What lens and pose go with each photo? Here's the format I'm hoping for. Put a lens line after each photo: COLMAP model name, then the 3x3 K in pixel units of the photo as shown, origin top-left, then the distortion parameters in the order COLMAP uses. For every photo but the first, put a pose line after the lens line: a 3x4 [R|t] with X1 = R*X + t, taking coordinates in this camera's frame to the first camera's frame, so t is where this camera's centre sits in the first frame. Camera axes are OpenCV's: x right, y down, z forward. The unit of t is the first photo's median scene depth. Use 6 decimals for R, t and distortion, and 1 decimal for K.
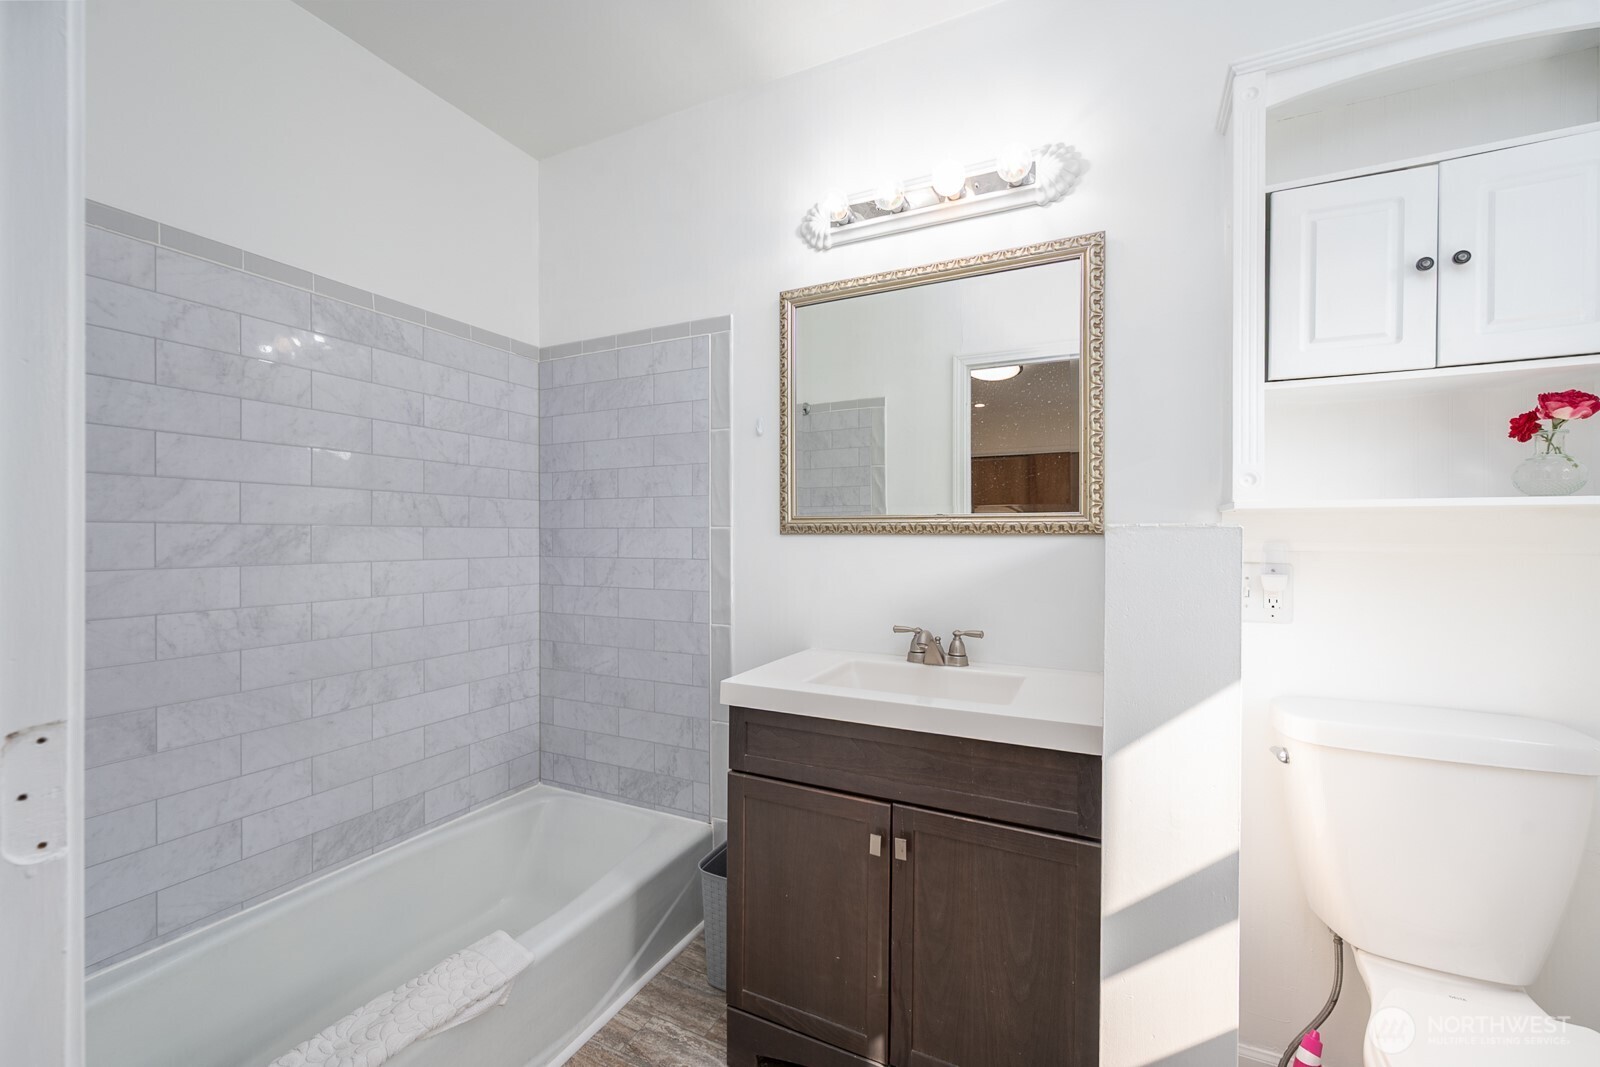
lens RADIAL K [[631.9, 0, 803.9], [0, 631.9, 533.7], [0, 0, 1]] dist [-0.001199, -0.000278]
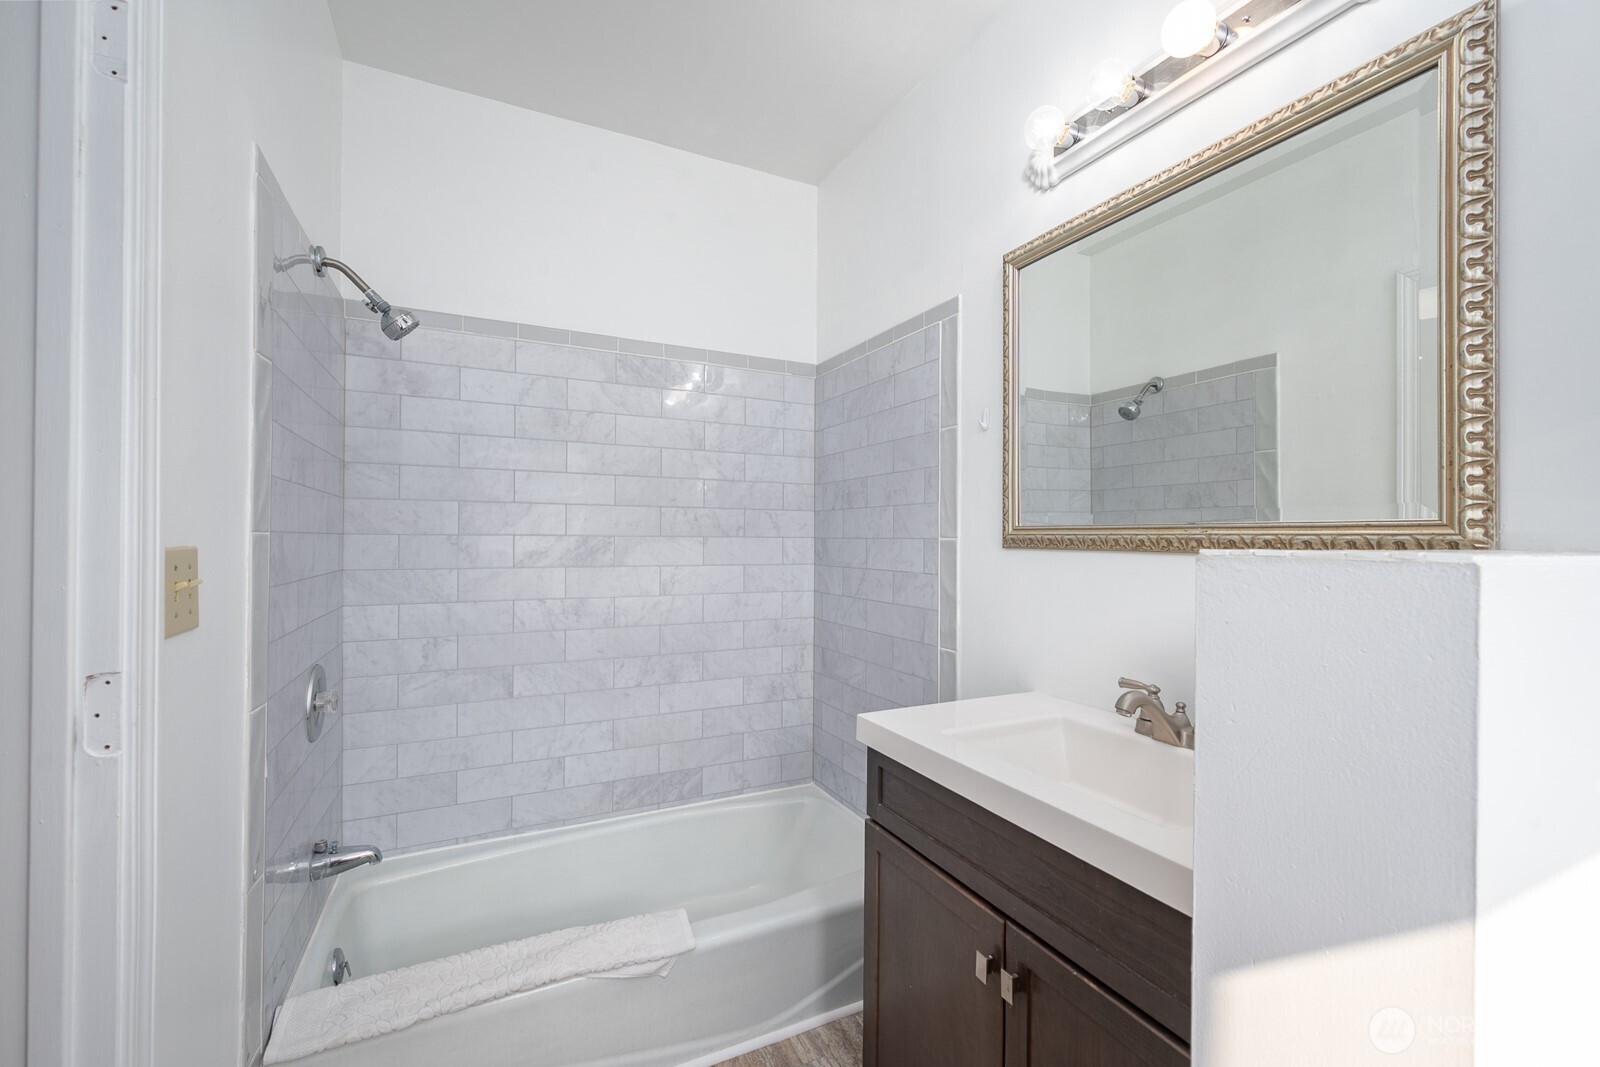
lens RADIAL K [[651.9, 0, 800.0], [0, 651.9, 533.5], [0, 0, 1]] dist [-0.000601, 0.000469]
pose [[0.796014, 0.000362, -0.605278, 0.269698], [-0.004557, 0.999975, -0.005394, -0.012042], [0.605261, 0.007052, 0.795996, 0.162279]]
